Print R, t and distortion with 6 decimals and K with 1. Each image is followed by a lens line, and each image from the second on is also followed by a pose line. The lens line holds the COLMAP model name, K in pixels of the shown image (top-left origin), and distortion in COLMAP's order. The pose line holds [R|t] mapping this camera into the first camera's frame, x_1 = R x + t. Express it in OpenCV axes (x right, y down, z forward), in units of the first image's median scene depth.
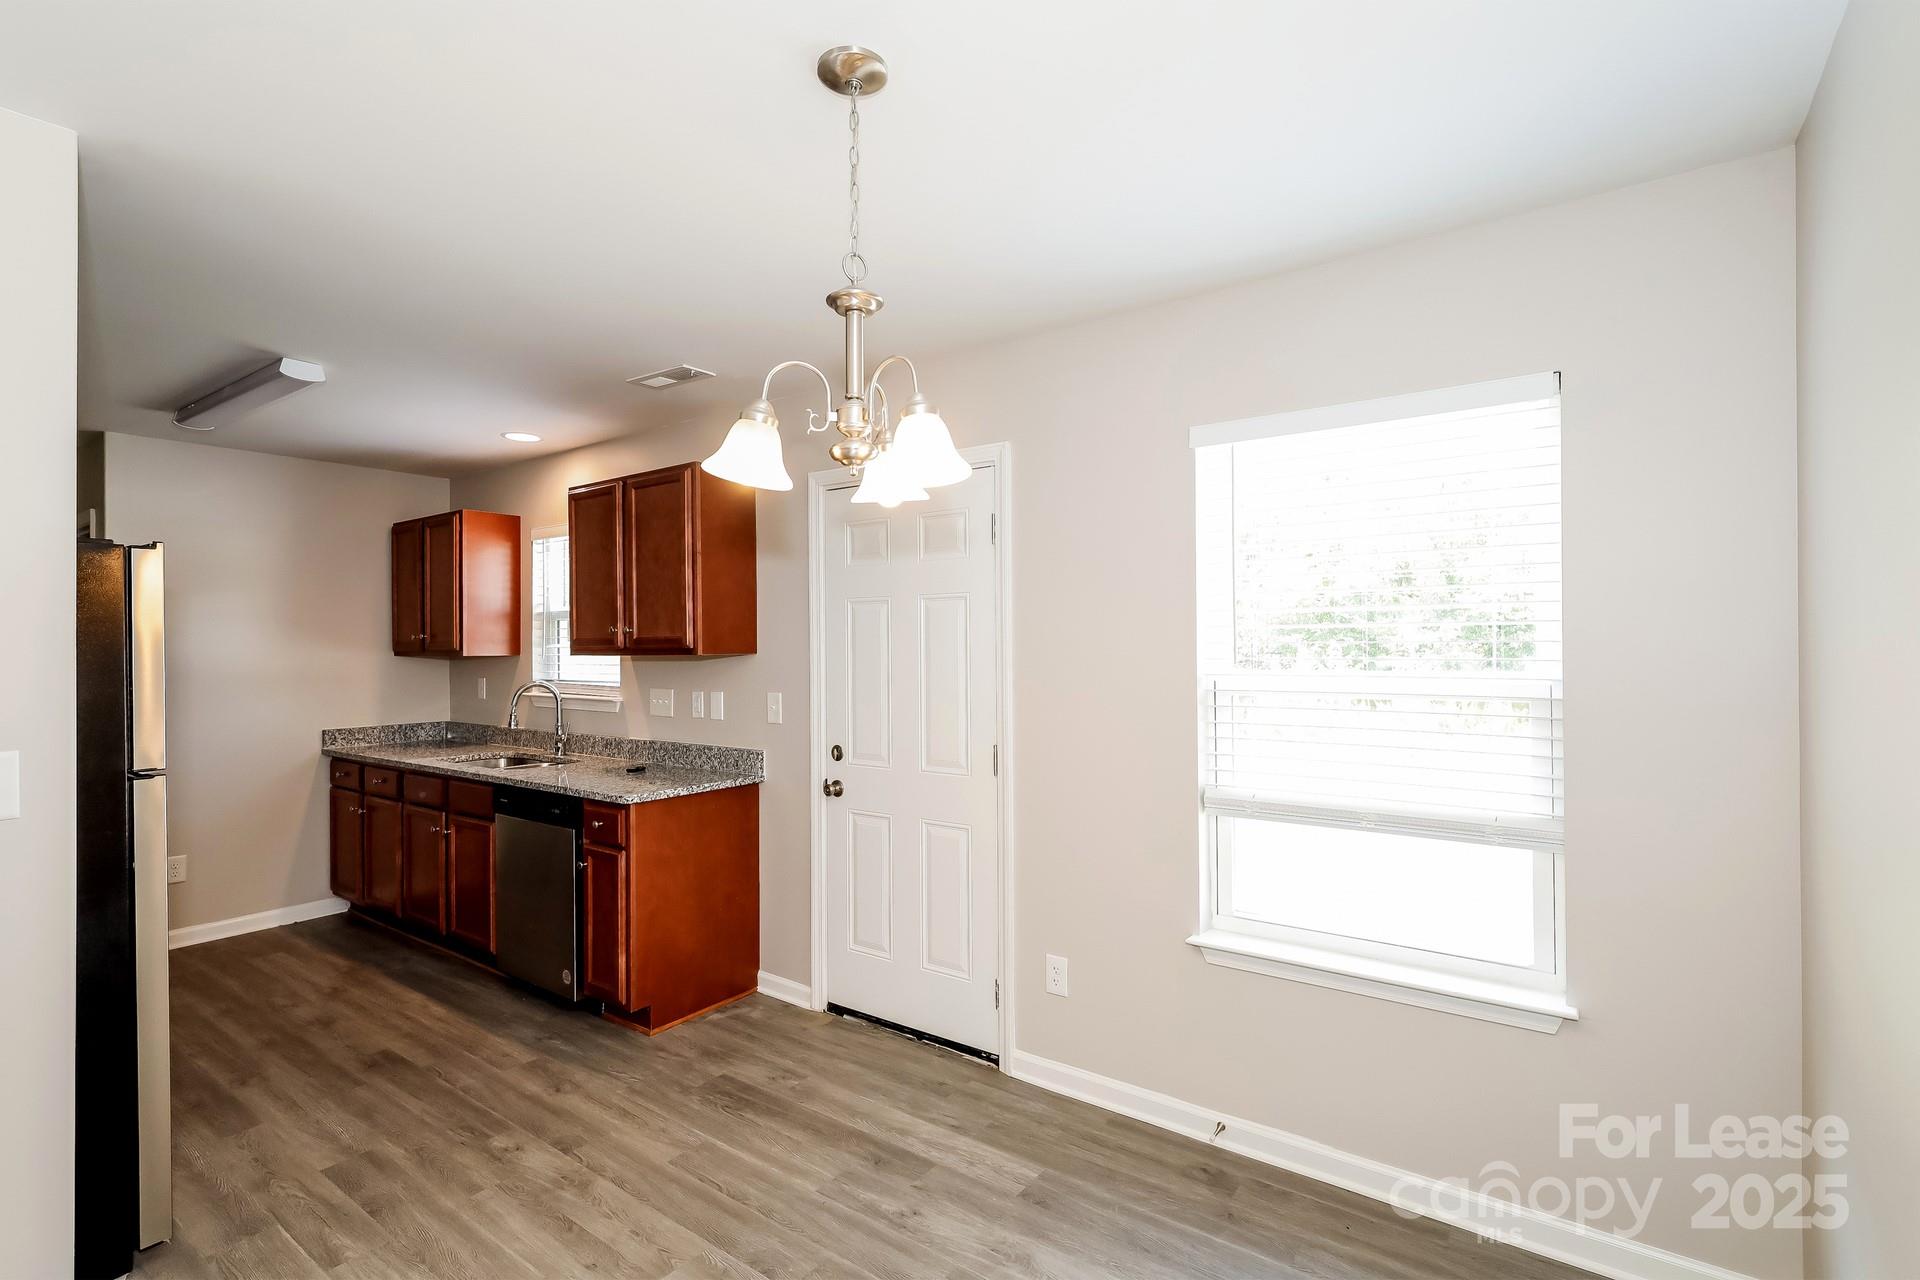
lens RADIAL K [[900.9, 0, 960.0], [0, 900.9, 640.0], [0, 0, 1]] dist [0.003088, 0.000661]
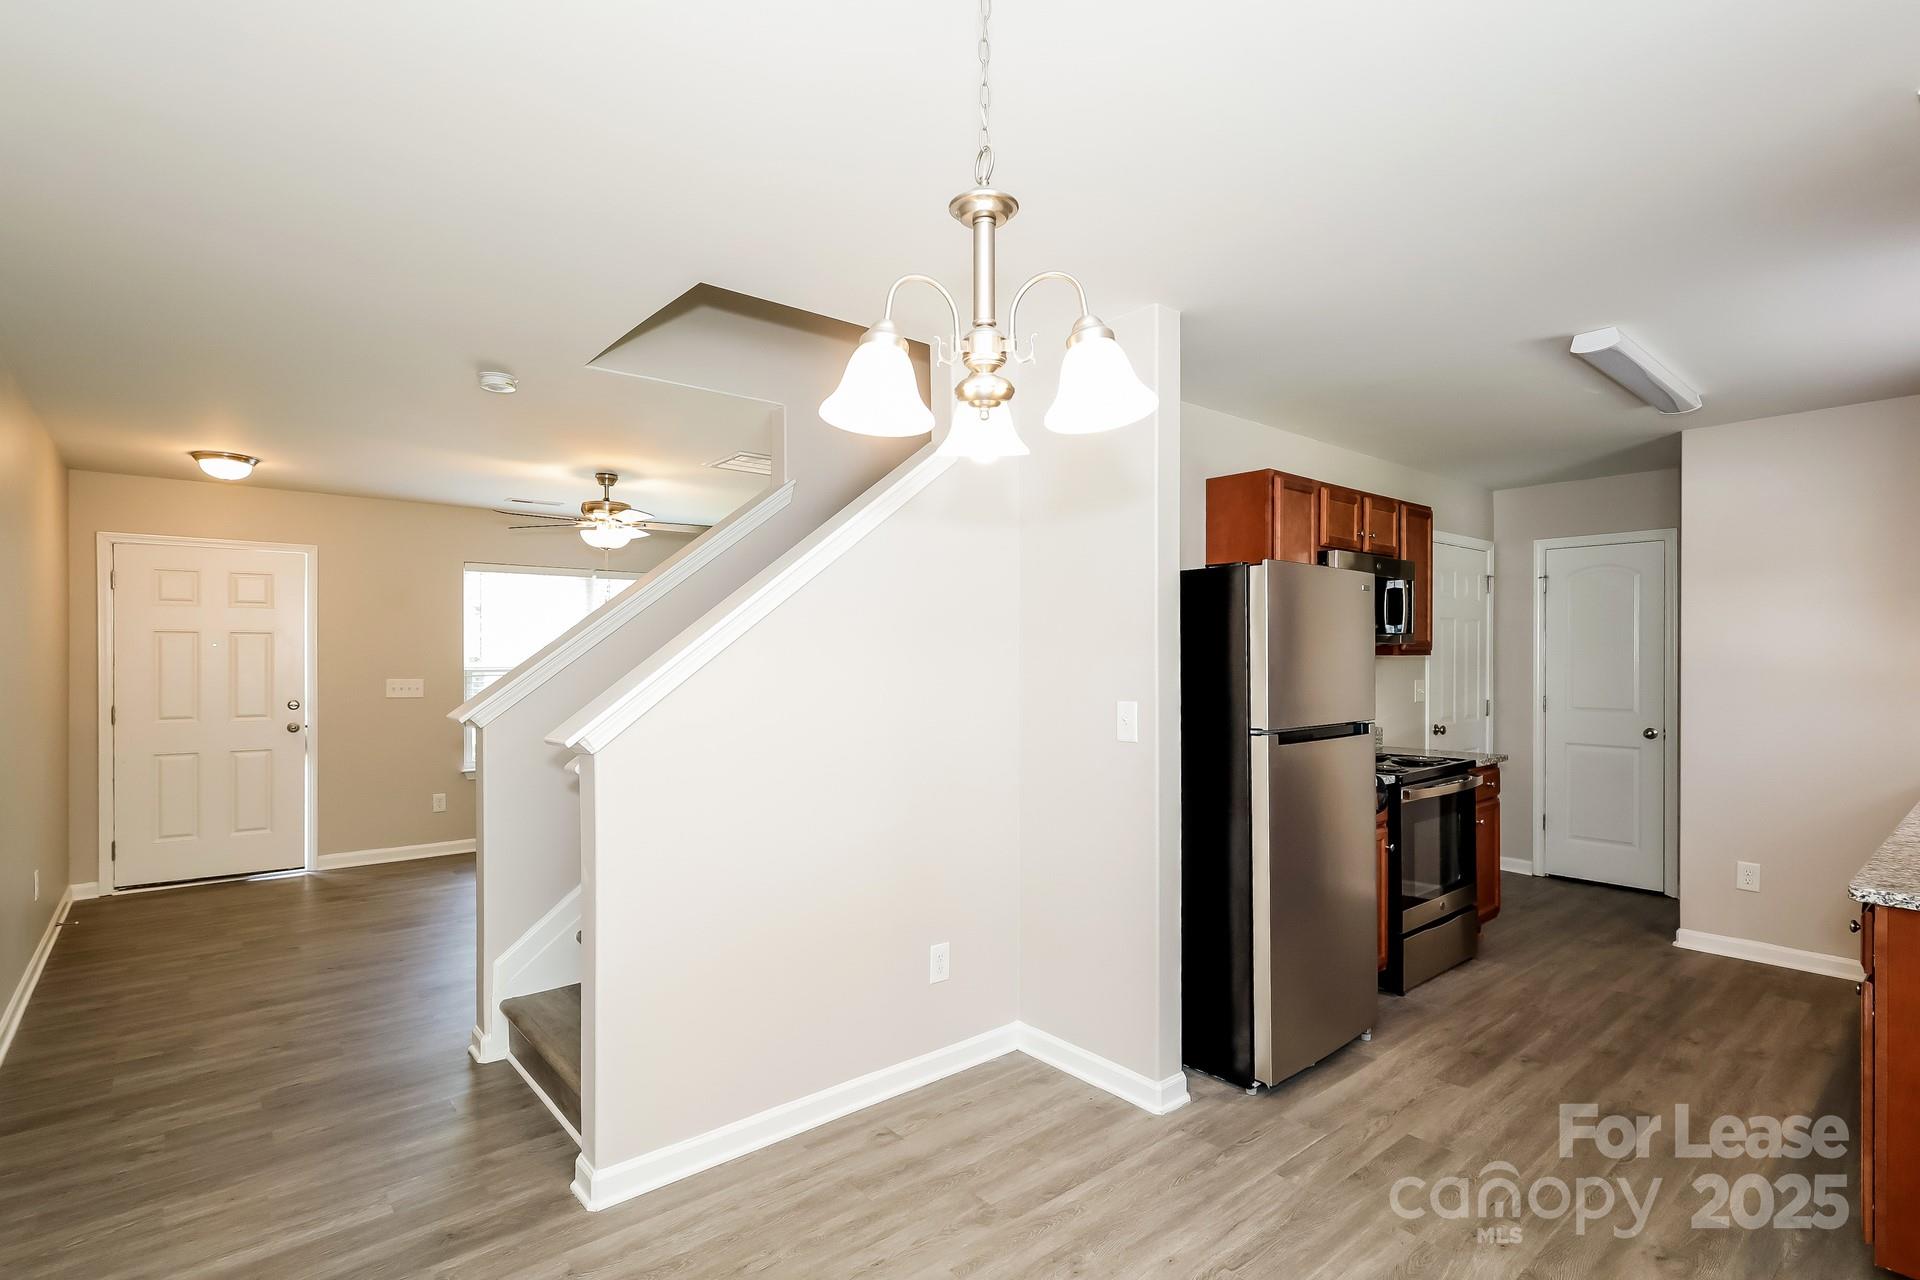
lens RADIAL K [[920.7, 0, 964.3], [0, 920.7, 659.5], [0, 0, 1]] dist [-0.000285, -0.000065]
pose [[-0.235455, 0.010895, -0.971824, 0.265566], [0.006825, 0.999931, 0.009557, 0.011397], [0.971861, -0.004382, -0.235514, 0.441640]]
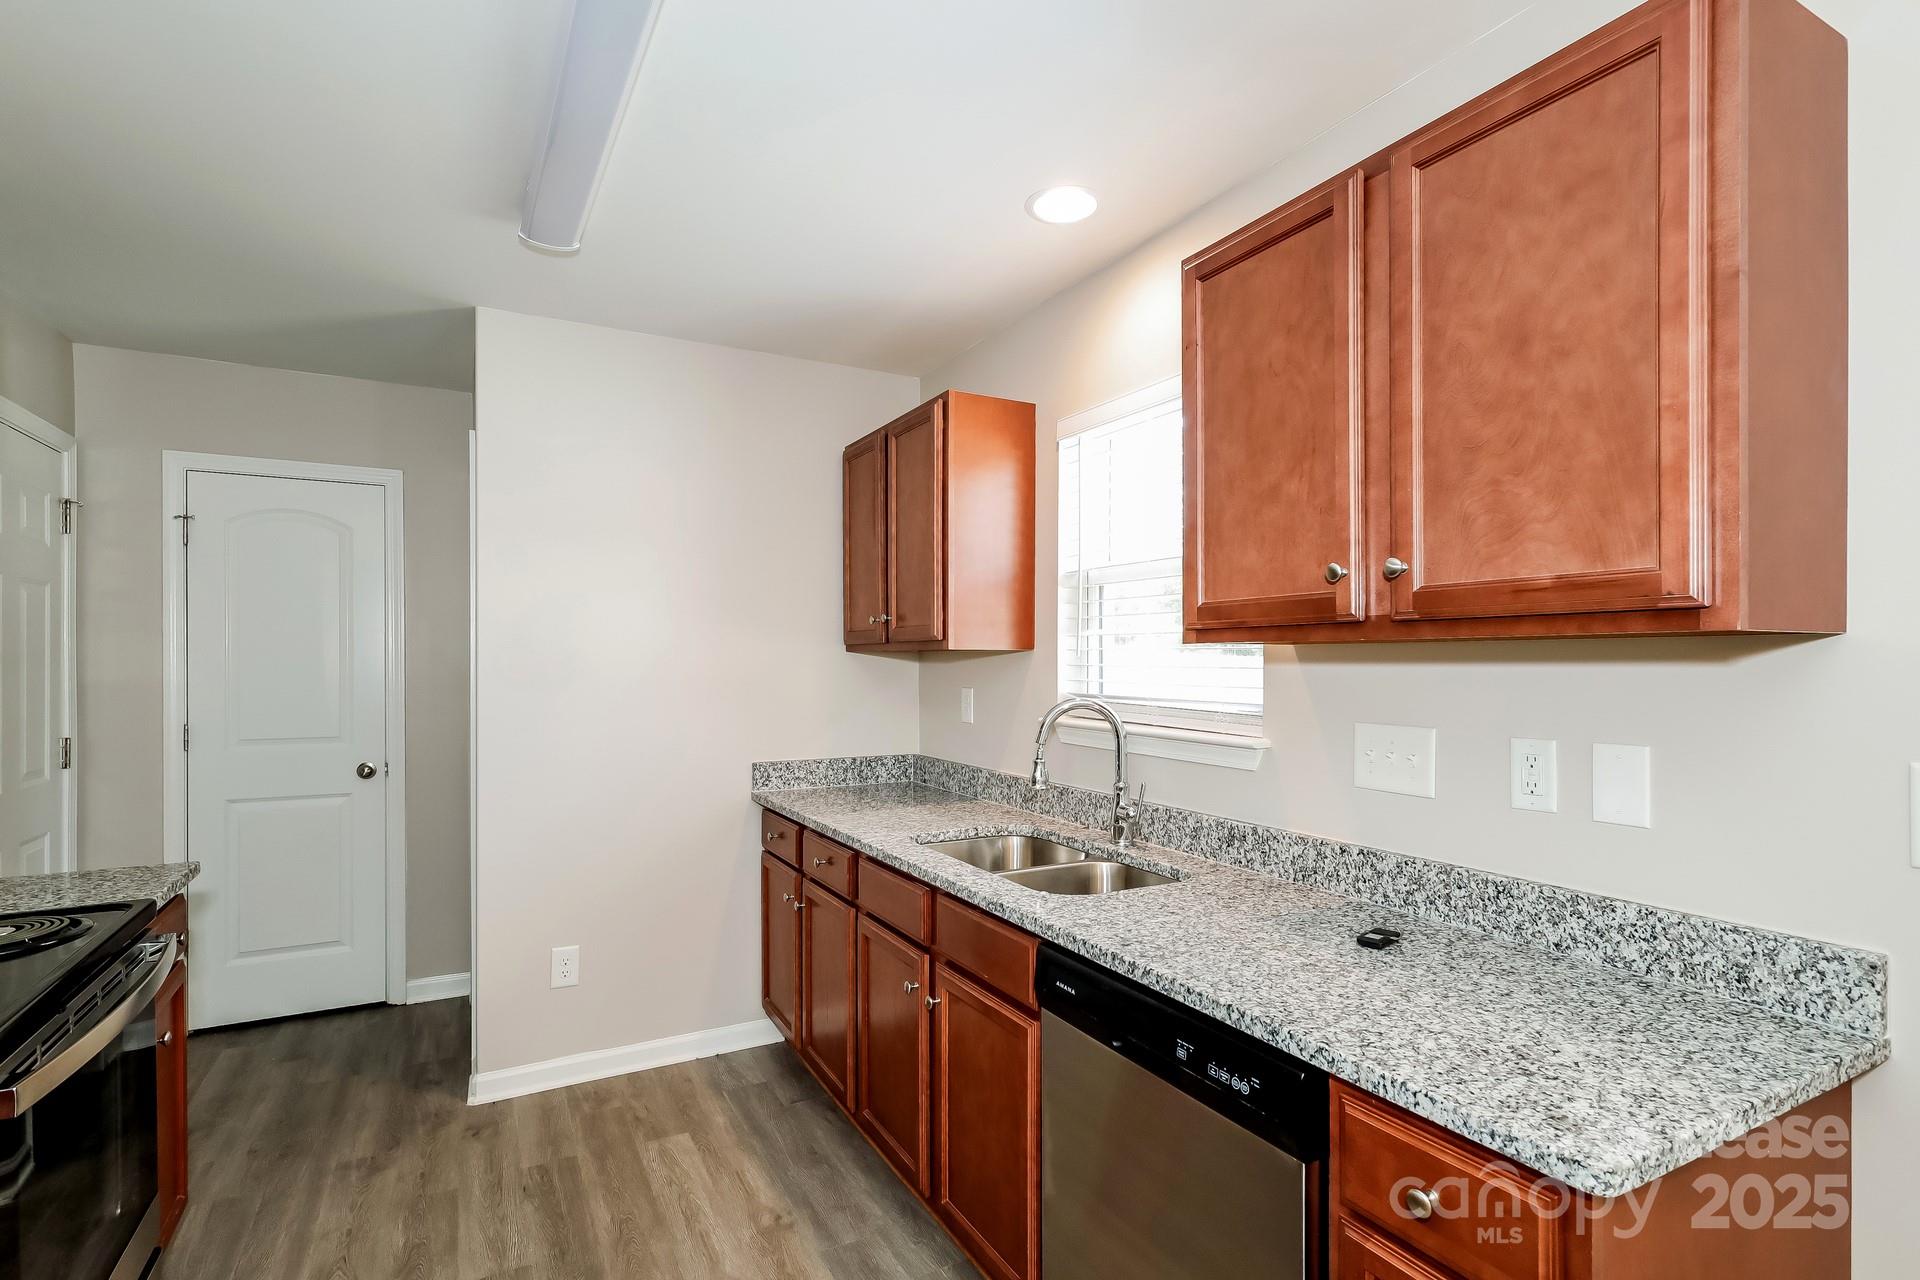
lens RADIAL K [[920.7, 0, 964.3], [0, 920.7, 659.5], [0, 0, 1]] dist [-0.000285, -0.000065]
pose [[0.905724, 0.007089, -0.423809, -0.323654], [-0.003594, 0.999953, 0.009047, 0.020537], [0.423853, -0.006671, 0.905707, 0.524121]]
